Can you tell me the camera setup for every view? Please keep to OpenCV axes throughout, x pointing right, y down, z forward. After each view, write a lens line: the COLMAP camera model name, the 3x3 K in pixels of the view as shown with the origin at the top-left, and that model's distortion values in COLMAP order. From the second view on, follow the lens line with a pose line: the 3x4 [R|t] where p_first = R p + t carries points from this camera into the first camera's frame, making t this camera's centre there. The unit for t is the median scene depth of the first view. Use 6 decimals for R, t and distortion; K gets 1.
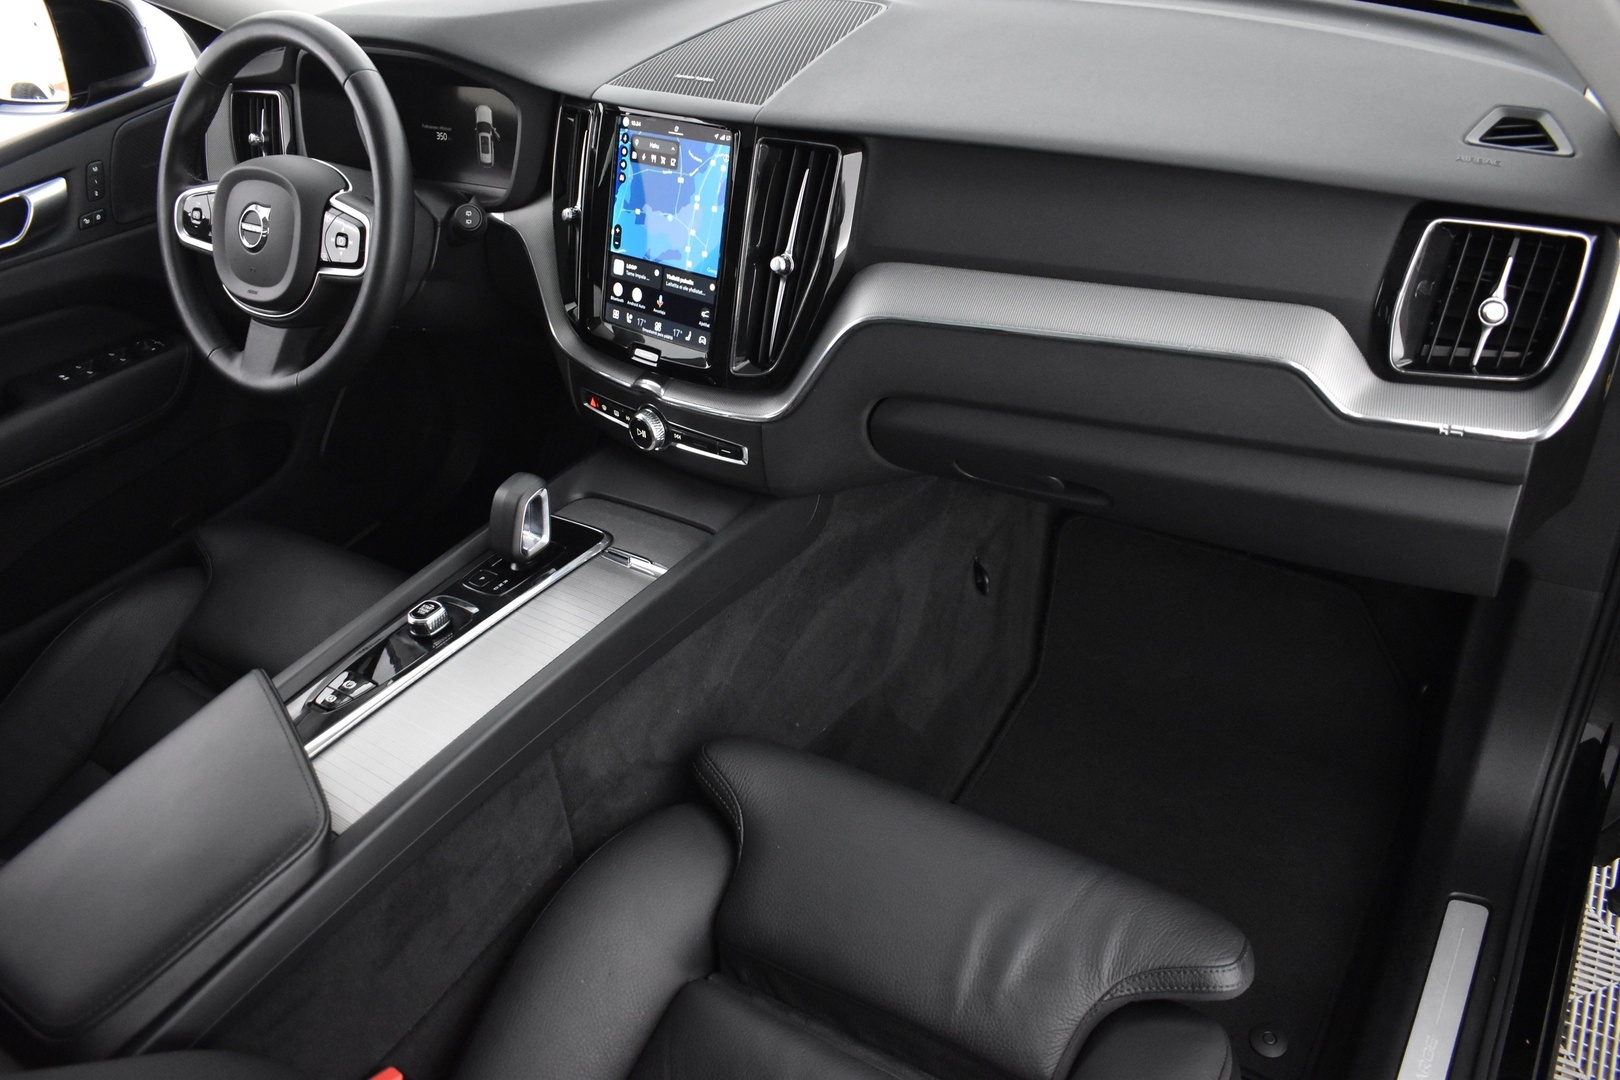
lens RADIAL K [[1282.7, 0, 805.6], [0, 1282.7, 543.5], [0, 0, 1]] dist [-0.100312, 0.009814]
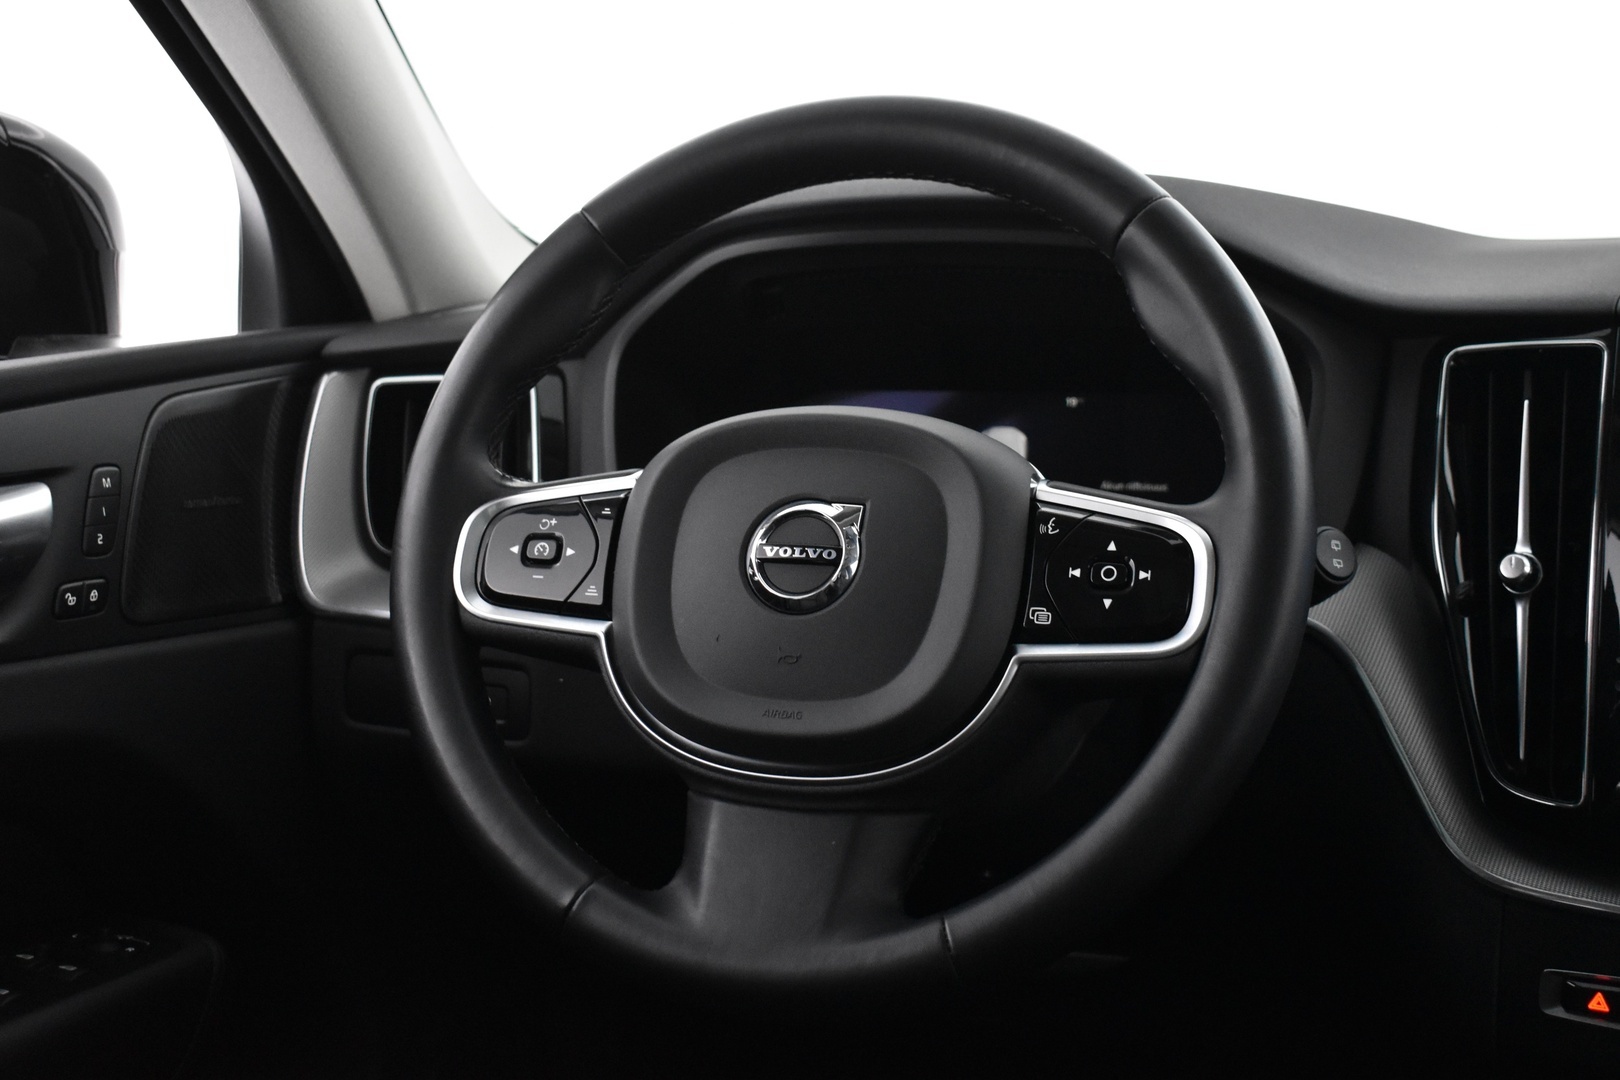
lens RADIAL K [[1947.8, 0, 810.0], [0, 1947.8, 540.0], [0, 0, 1]] dist [-0.012603, -0.013883]
pose [[0.969066, 0.045542, 0.242562, -0.636191], [0.069579, 0.892546, -0.445557, 0.022319], [-0.236789, 0.448652, 0.861767, 0.495709]]
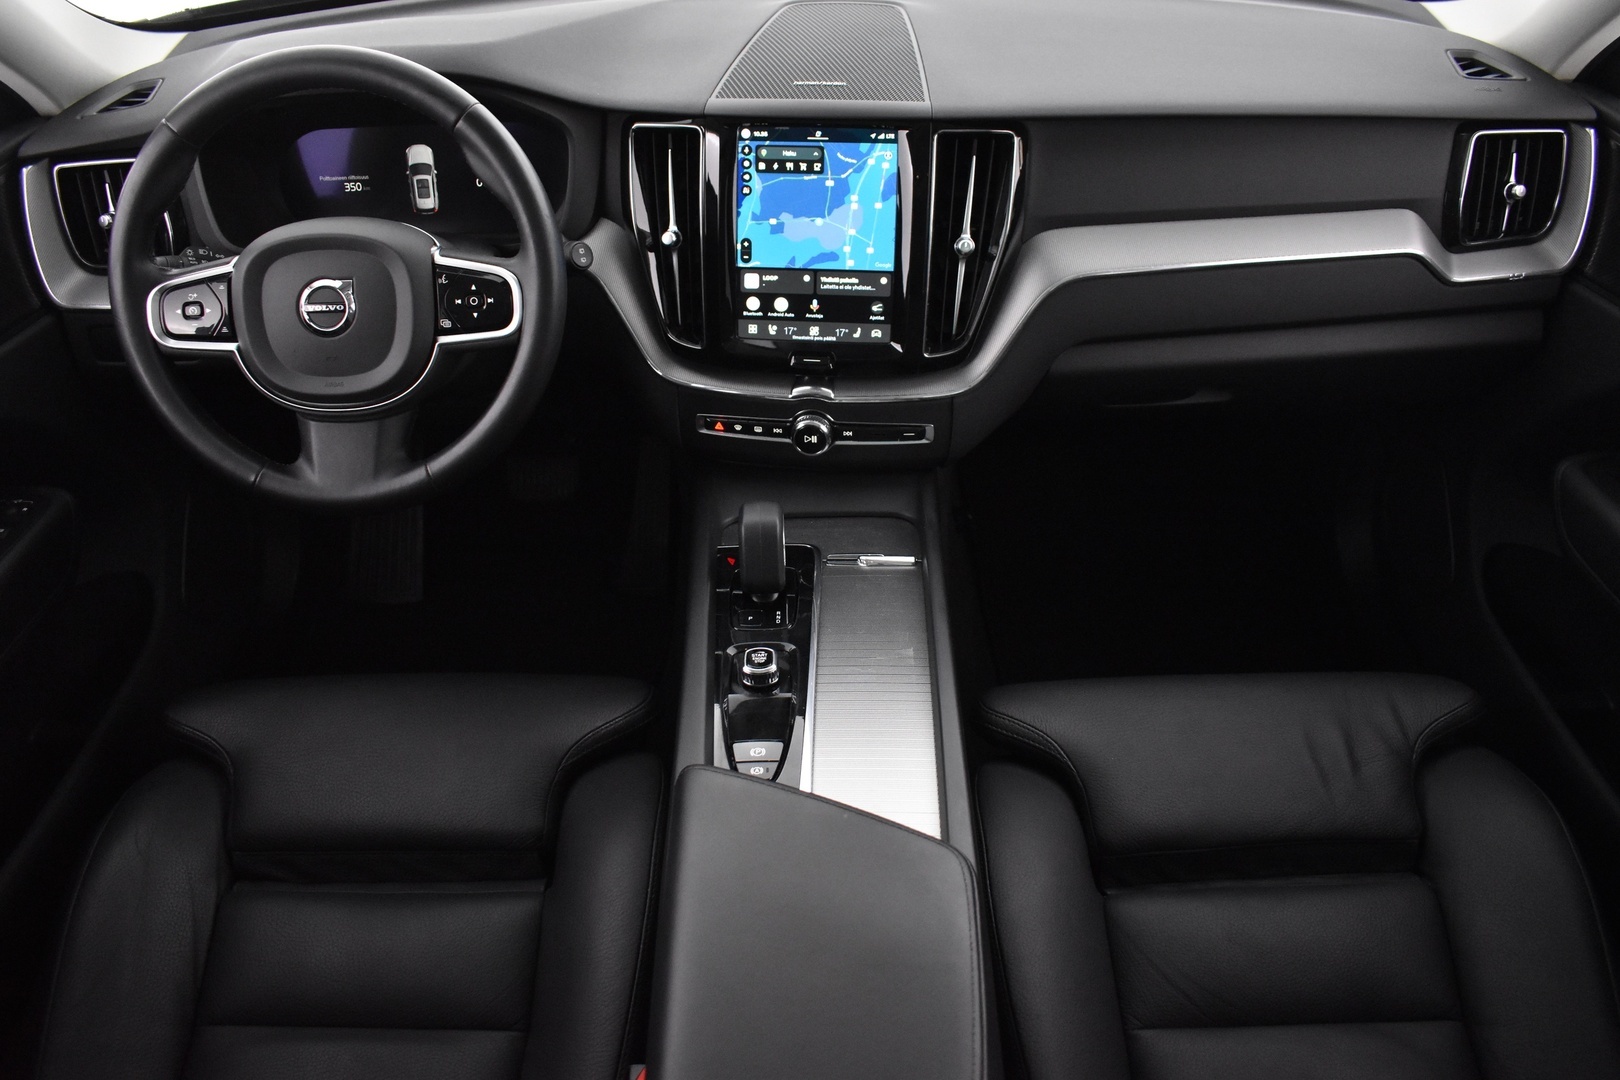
lens RADIAL K [[1282.7, 0, 805.6], [0, 1282.7, 543.5], [0, 0, 1]] dist [-0.100312, 0.009814]
pose [[0.834715, -0.264691, 0.482897, -0.670002], [0.264215, 0.961882, 0.070527, -0.083194], [-0.483158, 0.068718, 0.872832, 0.135142]]
